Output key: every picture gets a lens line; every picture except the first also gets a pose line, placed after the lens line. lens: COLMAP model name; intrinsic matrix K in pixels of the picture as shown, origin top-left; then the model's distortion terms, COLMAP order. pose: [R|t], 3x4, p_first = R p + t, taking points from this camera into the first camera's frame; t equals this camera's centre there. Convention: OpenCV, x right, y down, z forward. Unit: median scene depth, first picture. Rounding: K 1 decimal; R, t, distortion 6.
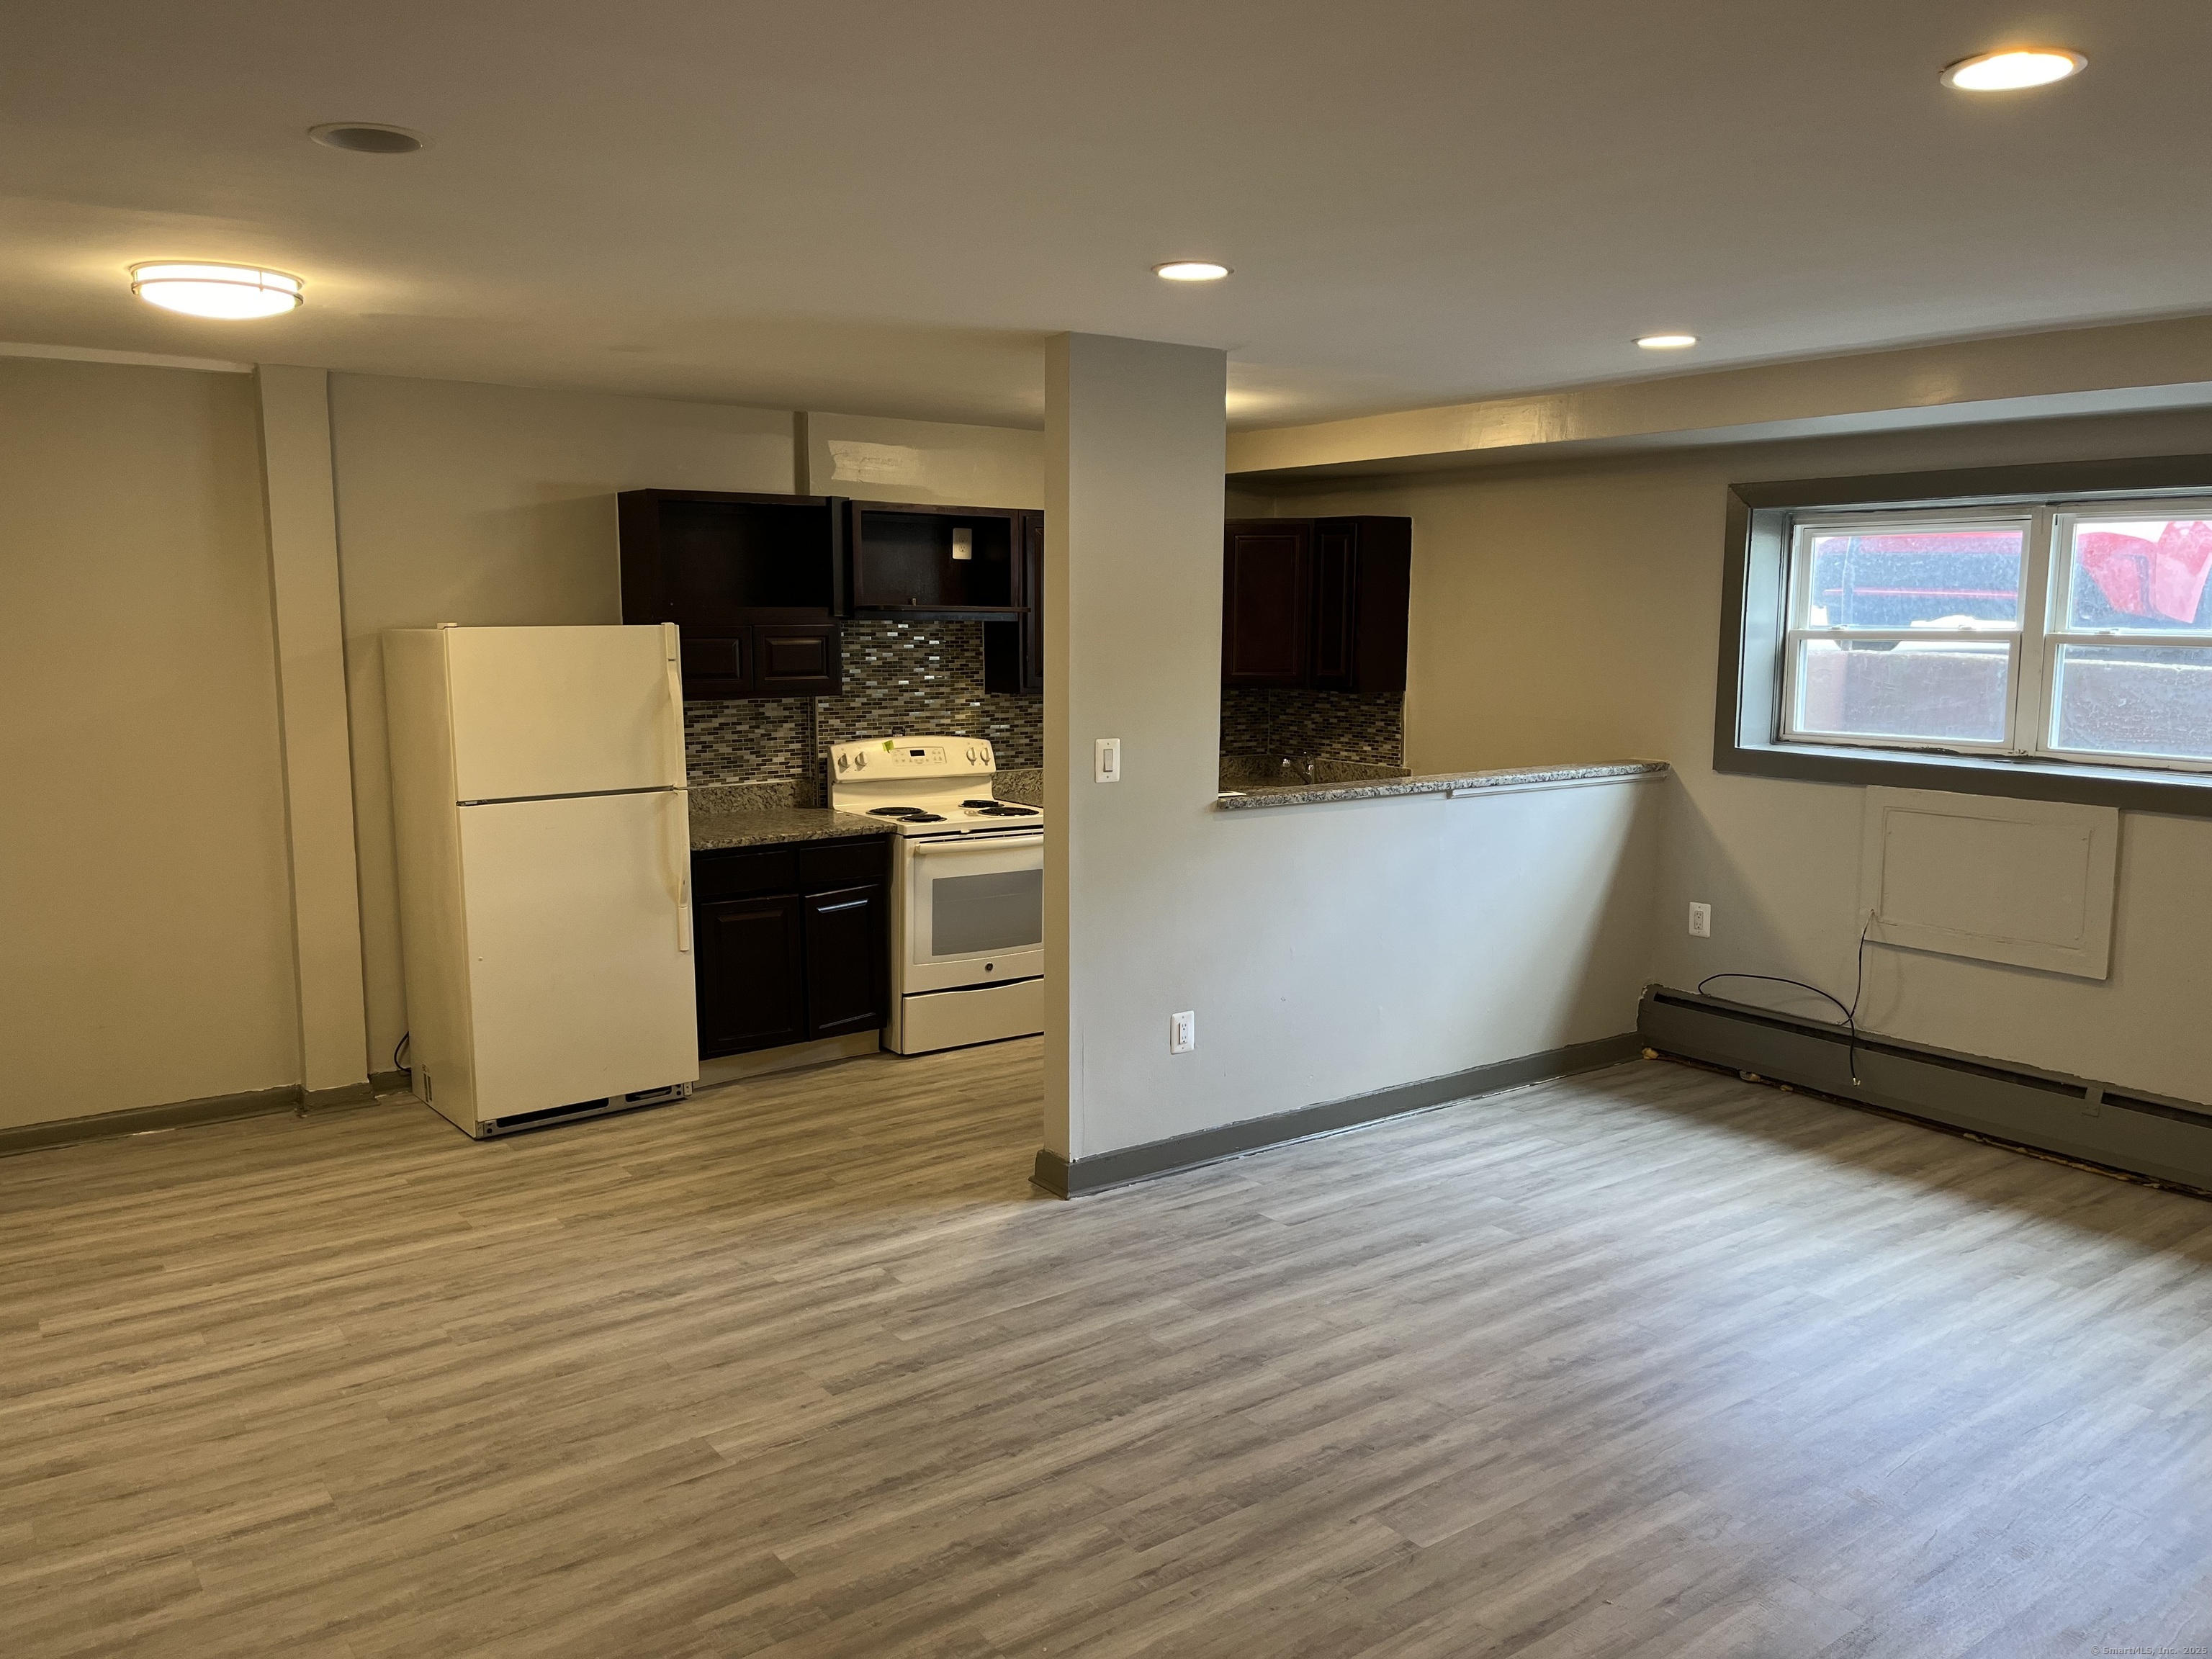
lens RADIAL K [[1686.7, 0, 1115.2], [0, 1686.7, 832.5], [0, 0, 1]] dist [0.066910, -0.100835]
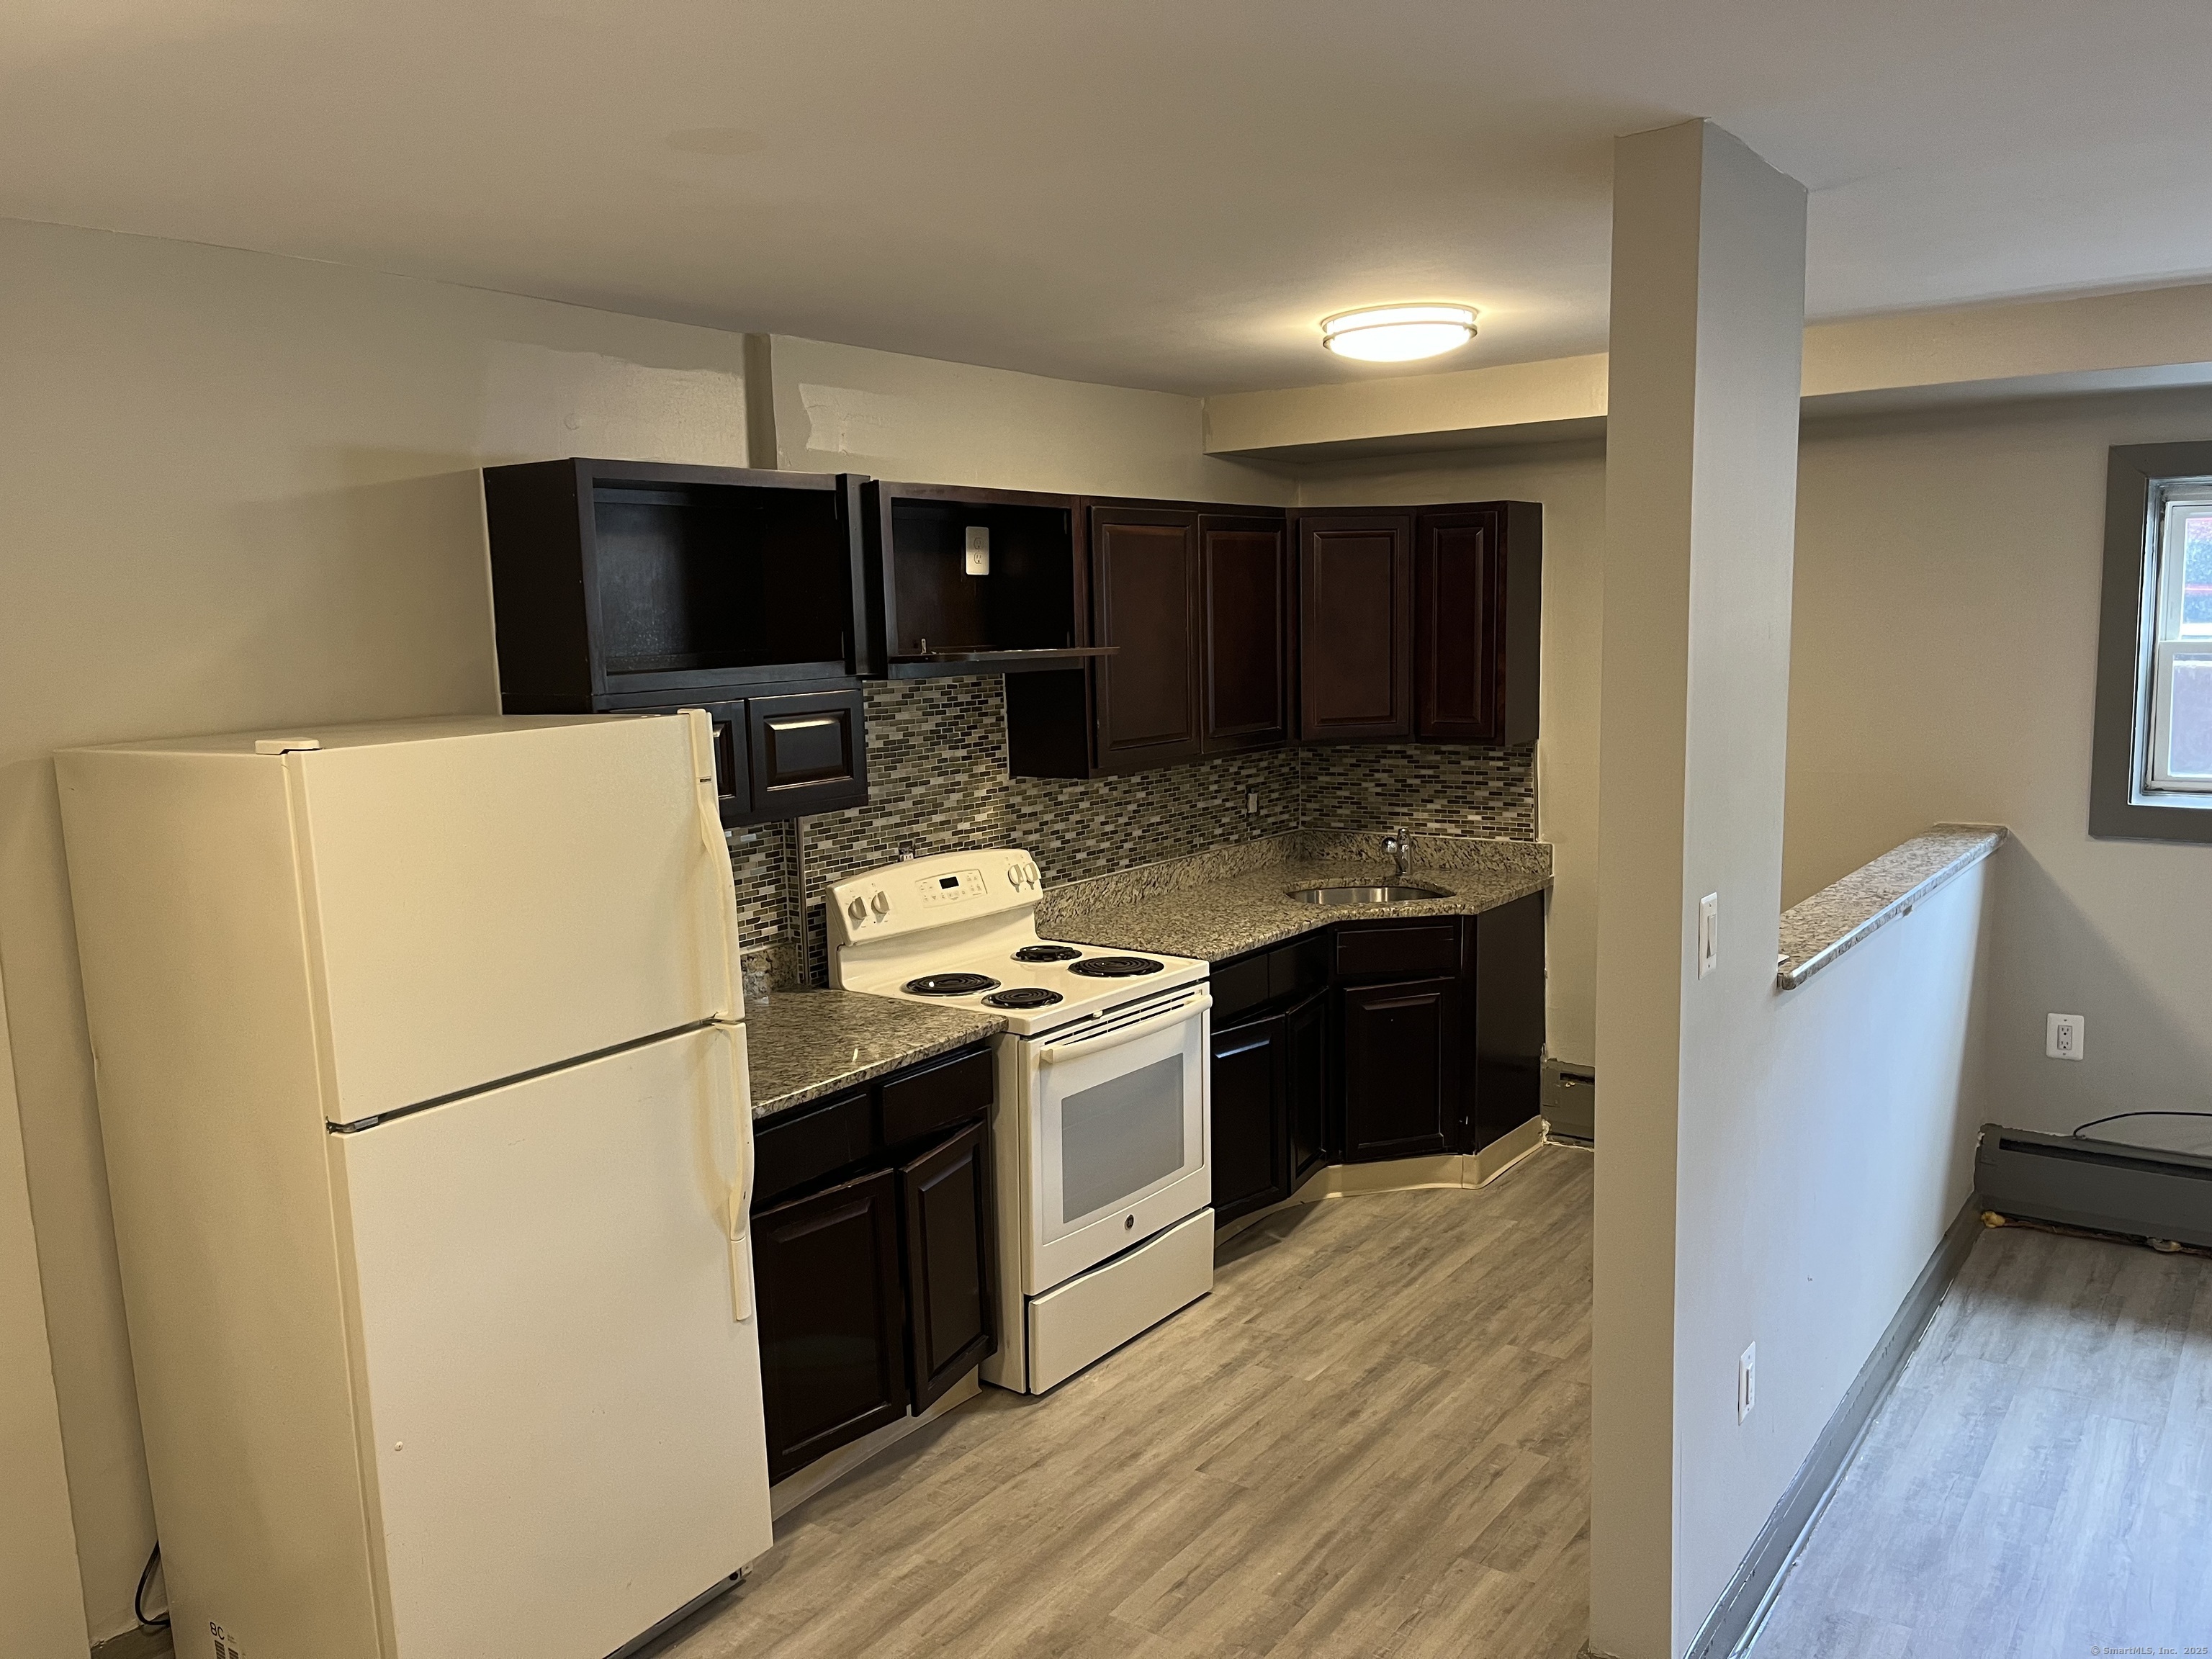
lens RADIAL K [[1686.7, 0, 1112.0], [0, 1686.7, 833.8], [0, 0, 1]] dist [0.066910, -0.100835]
pose [[0.951773, -0.069143, 0.298911, -0.293065], [0.069648, 0.997531, 0.008975, -0.079482], [-0.298793, 0.012277, 0.954239, 0.452029]]
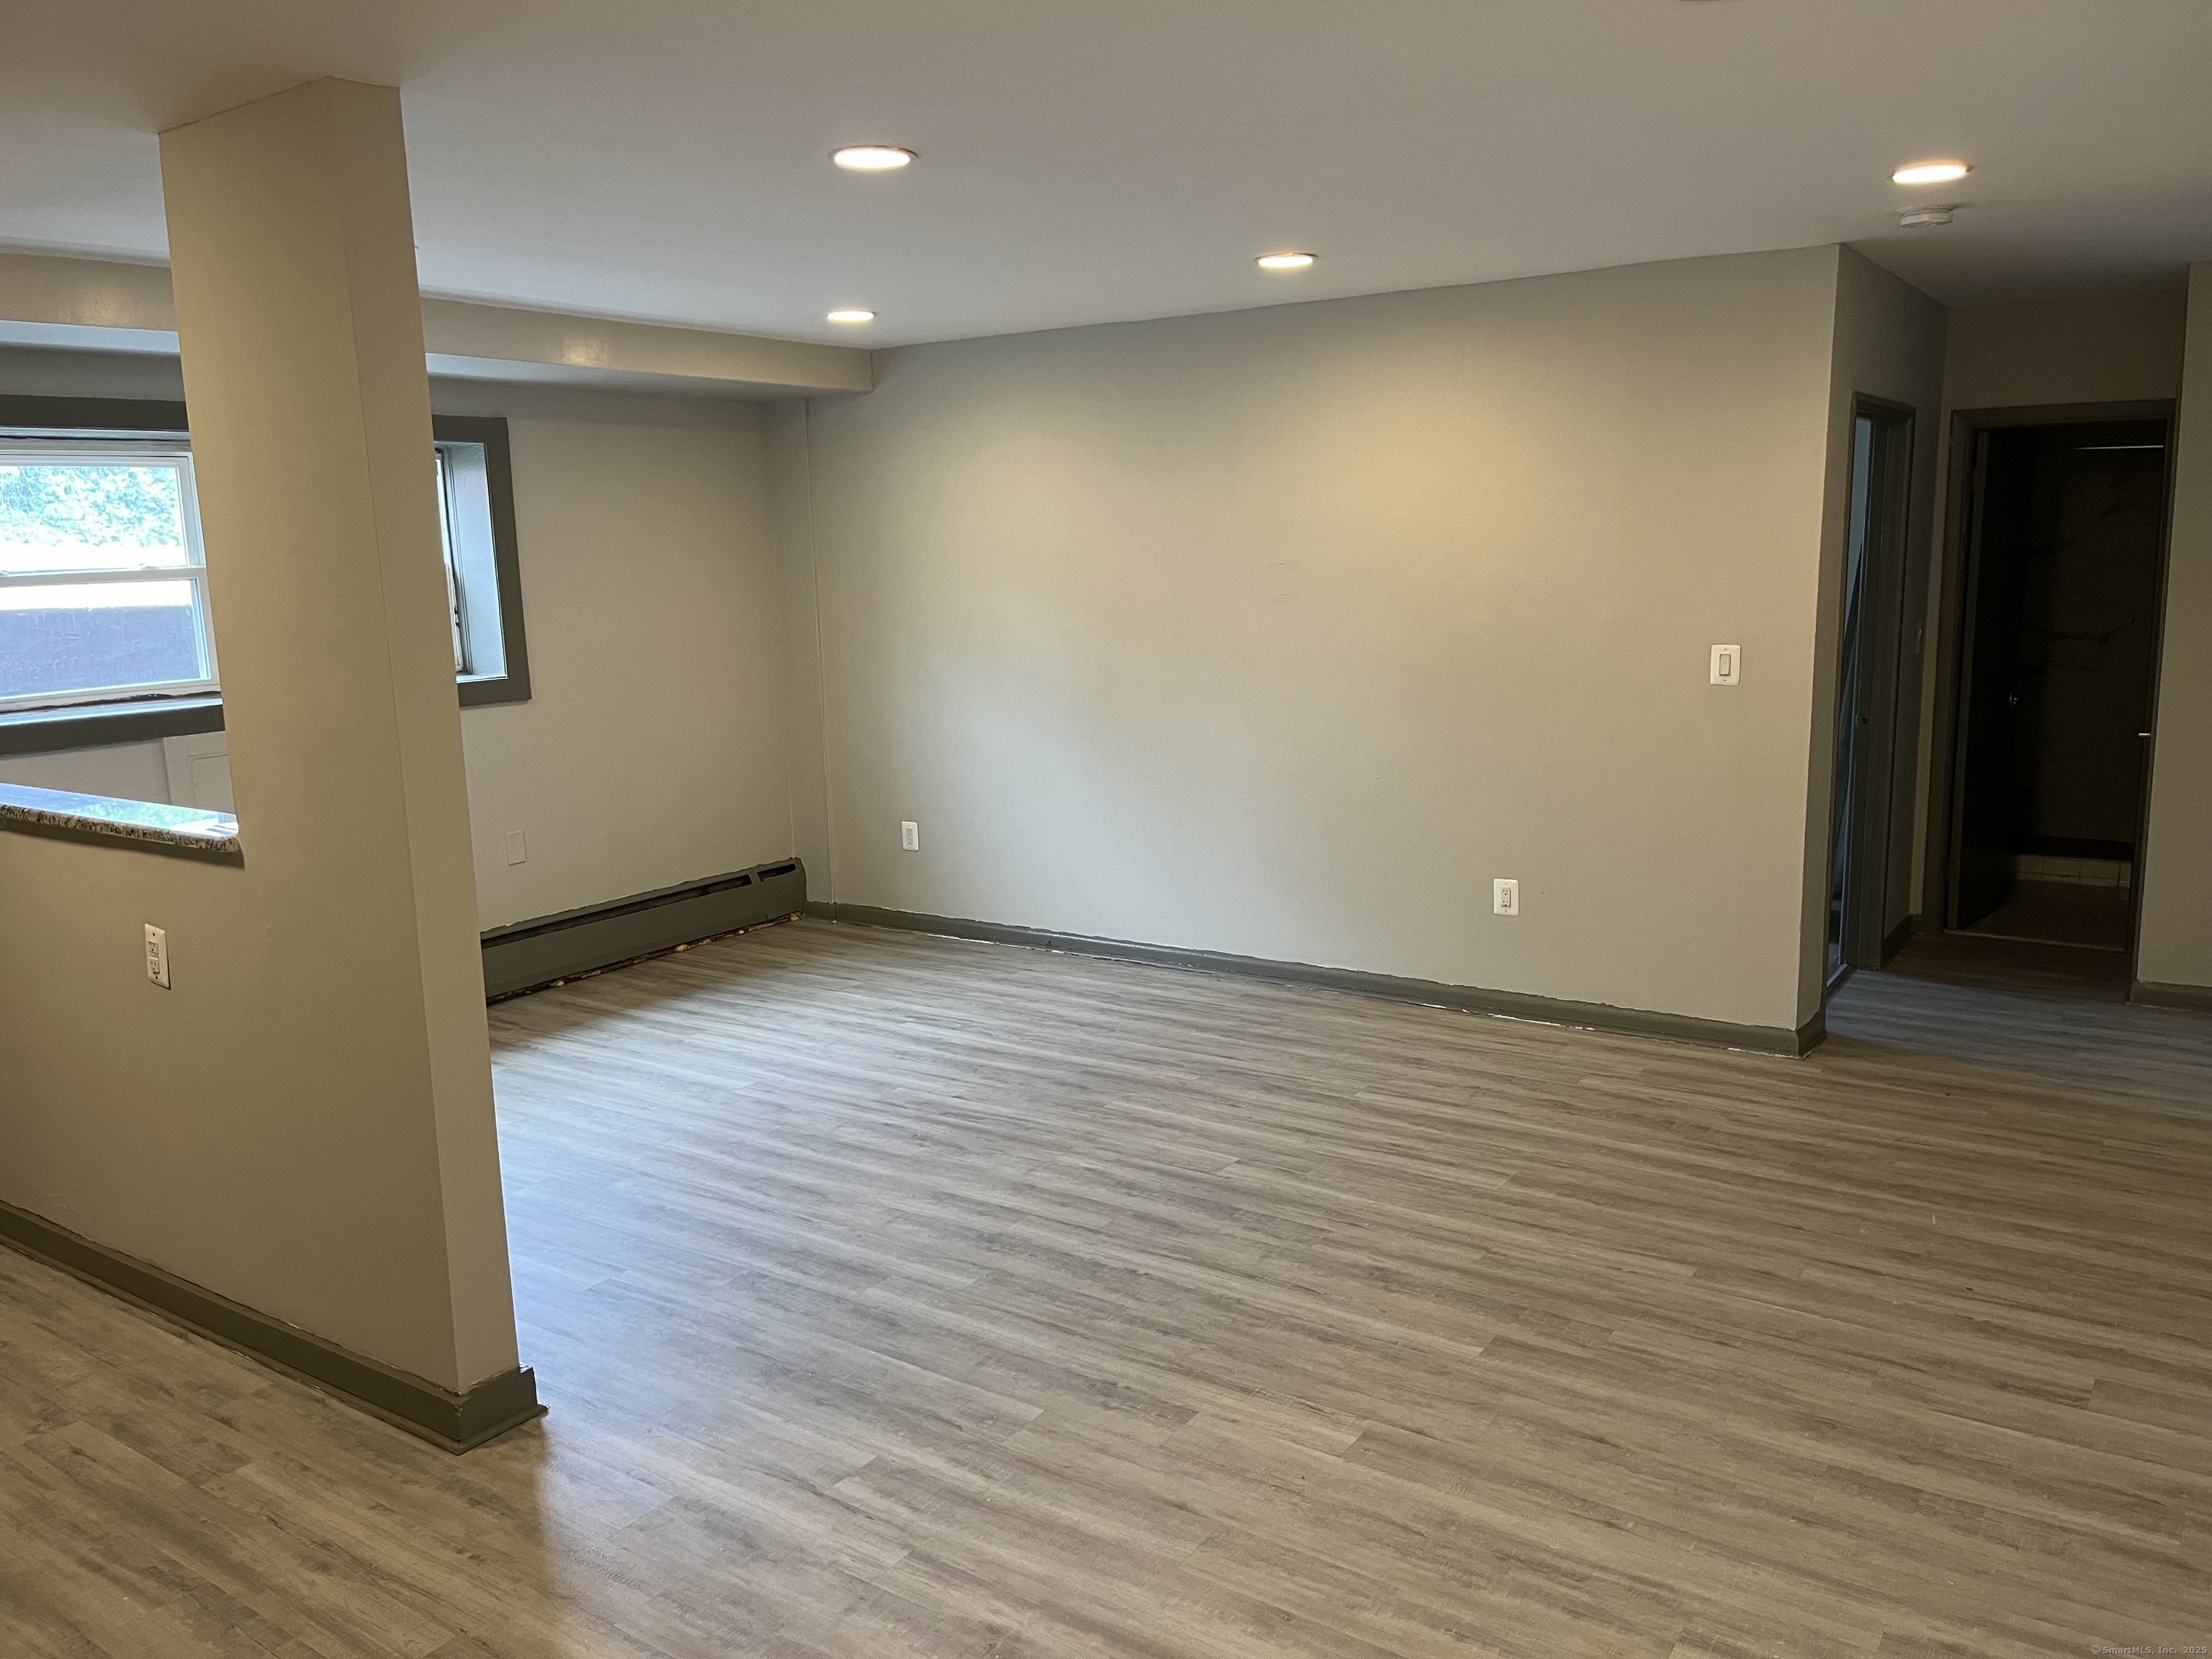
lens RADIAL K [[1686.7, 0, 1125.7], [0, 1686.7, 841.1], [0, 0, 1]] dist [0.066910, -0.100835]
pose [[-0.337324, -0.163546, 0.927074, -0.597895], [0.150026, 0.962868, 0.224449, -0.103094], [-0.929357, 0.214797, -0.300262, 0.799246]]
